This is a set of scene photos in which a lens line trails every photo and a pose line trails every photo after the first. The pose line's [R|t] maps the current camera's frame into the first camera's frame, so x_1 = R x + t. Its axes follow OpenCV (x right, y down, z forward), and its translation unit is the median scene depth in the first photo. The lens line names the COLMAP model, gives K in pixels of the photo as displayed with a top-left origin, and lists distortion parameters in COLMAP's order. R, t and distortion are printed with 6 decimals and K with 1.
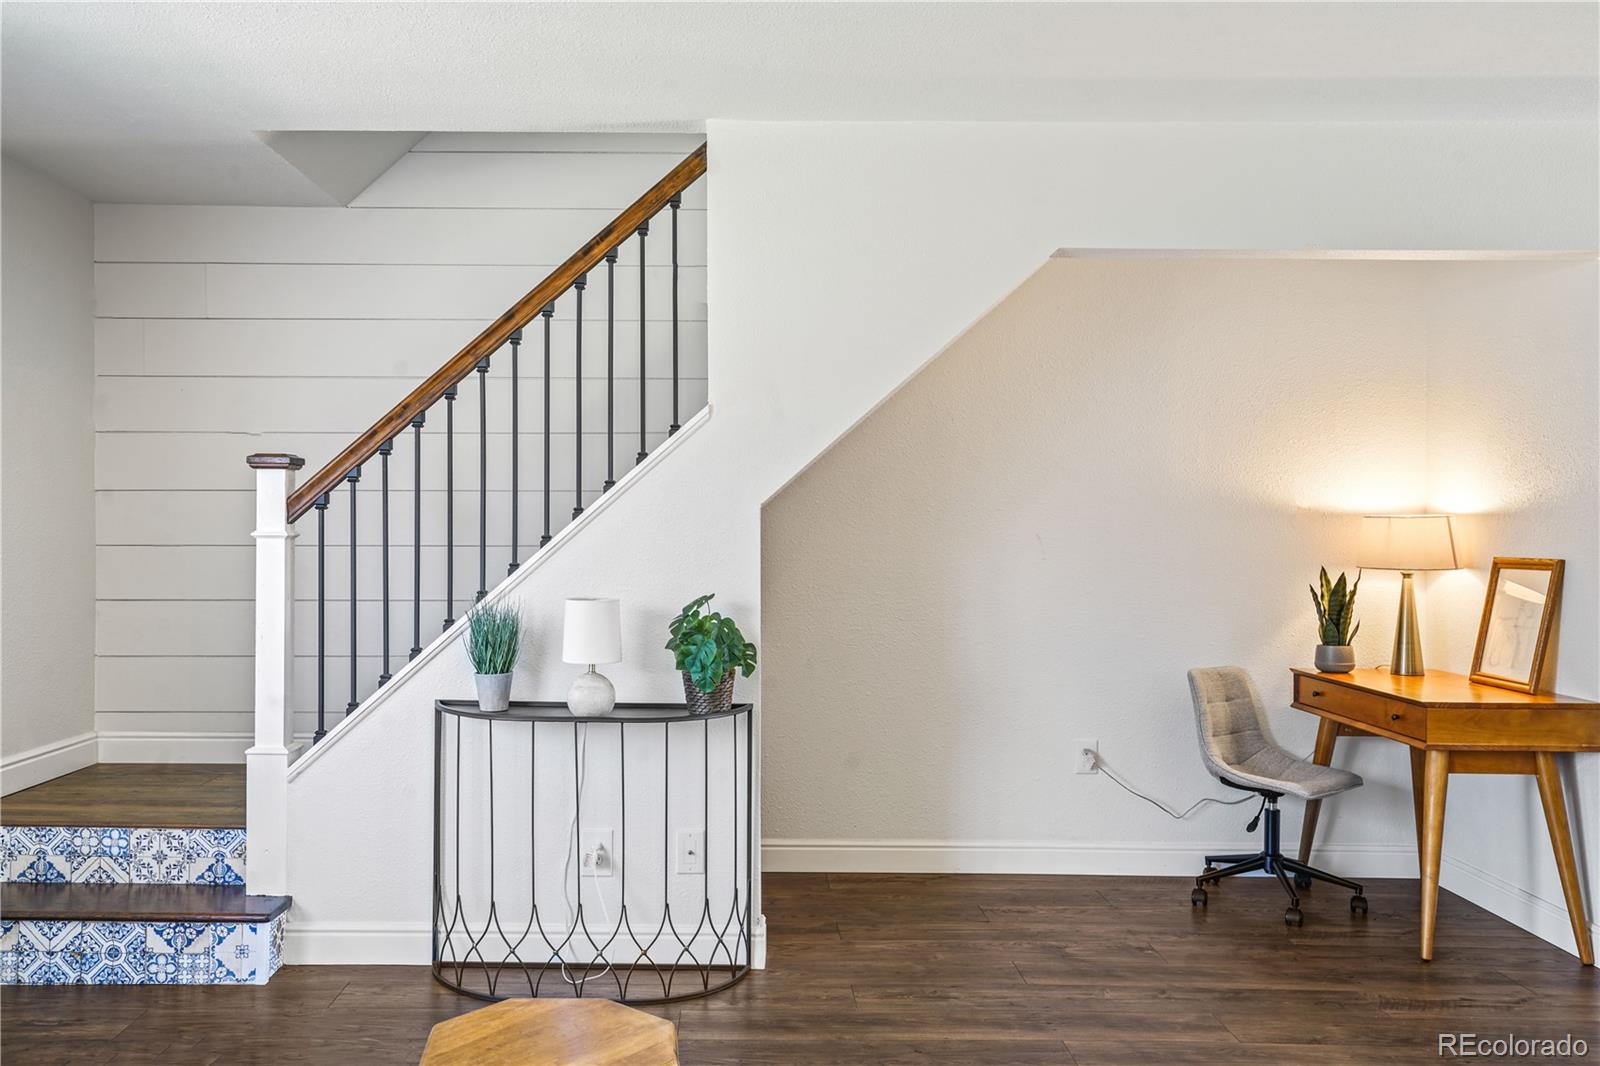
lens RADIAL K [[1293.6, 0, 798.8], [0, 1293.6, 548.9], [0, 0, 1]] dist [0.049407, 0.015844]
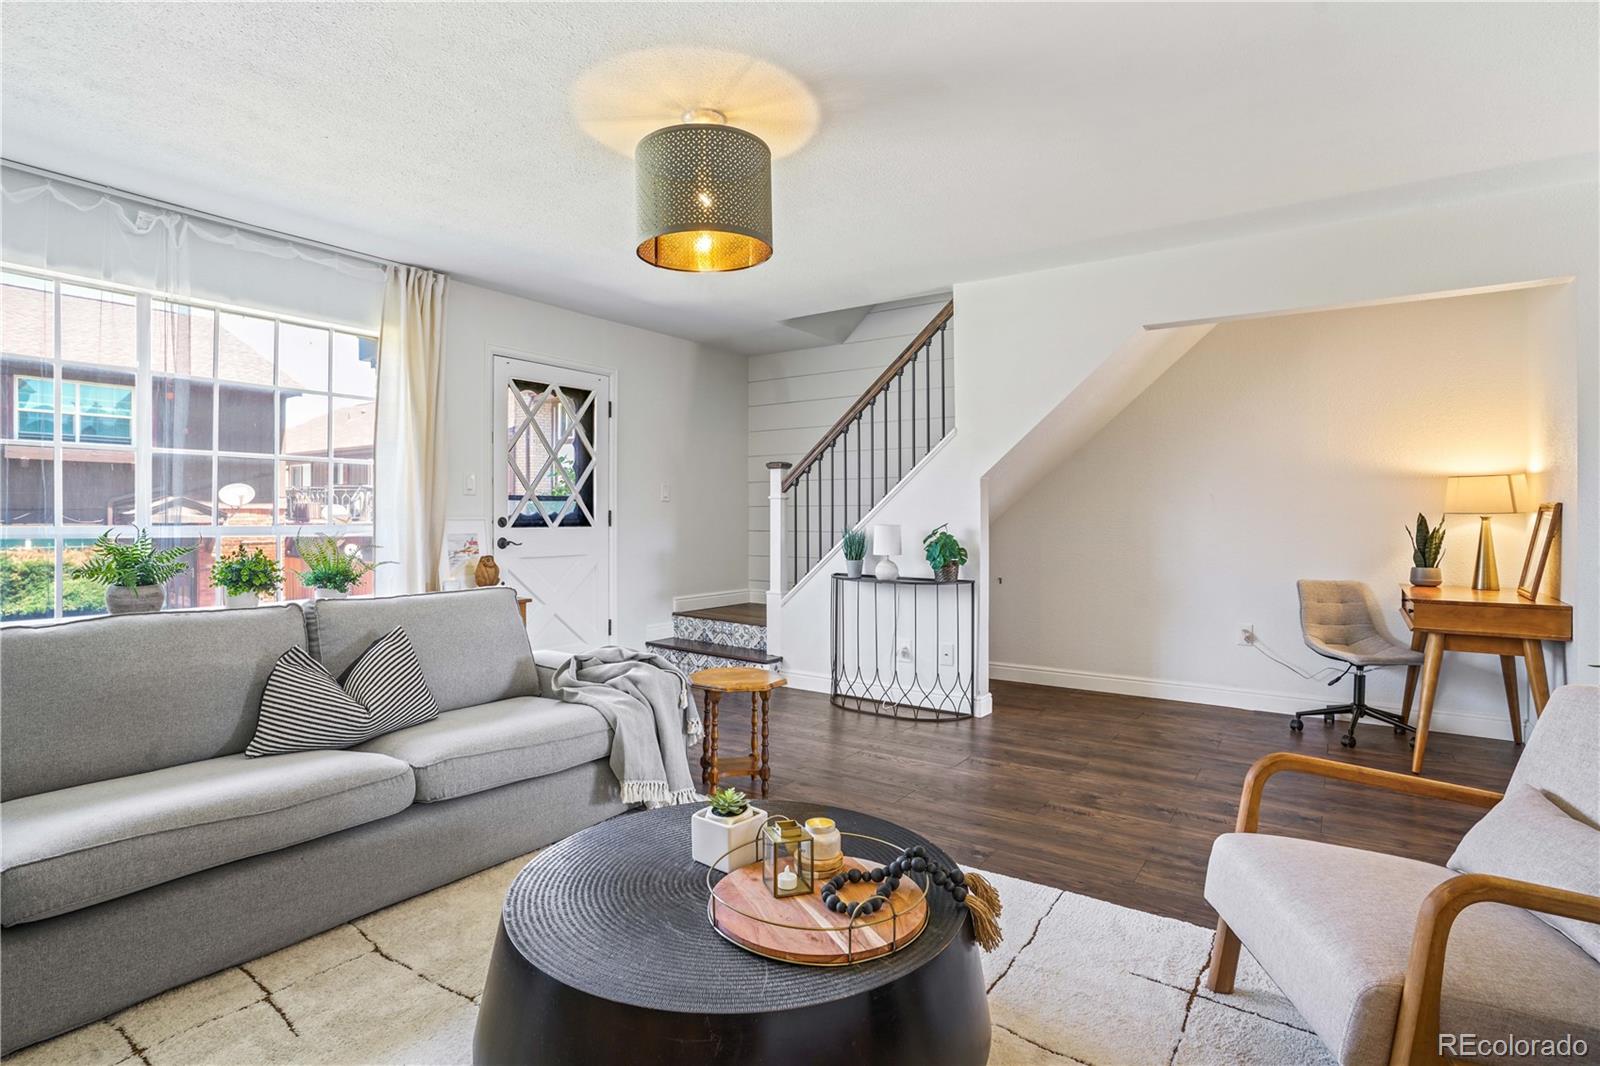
lens RADIAL K [[792.1, 0, 797.9], [0, 792.1, 515.5], [0, 0, 1]] dist [-0.000111, 0.000929]
pose [[0.835345, -0.002382, -0.549720, 0.384077], [-0.001911, 0.999972, -0.007236, 0.029834], [0.549722, 0.007094, 0.835317, -0.132251]]
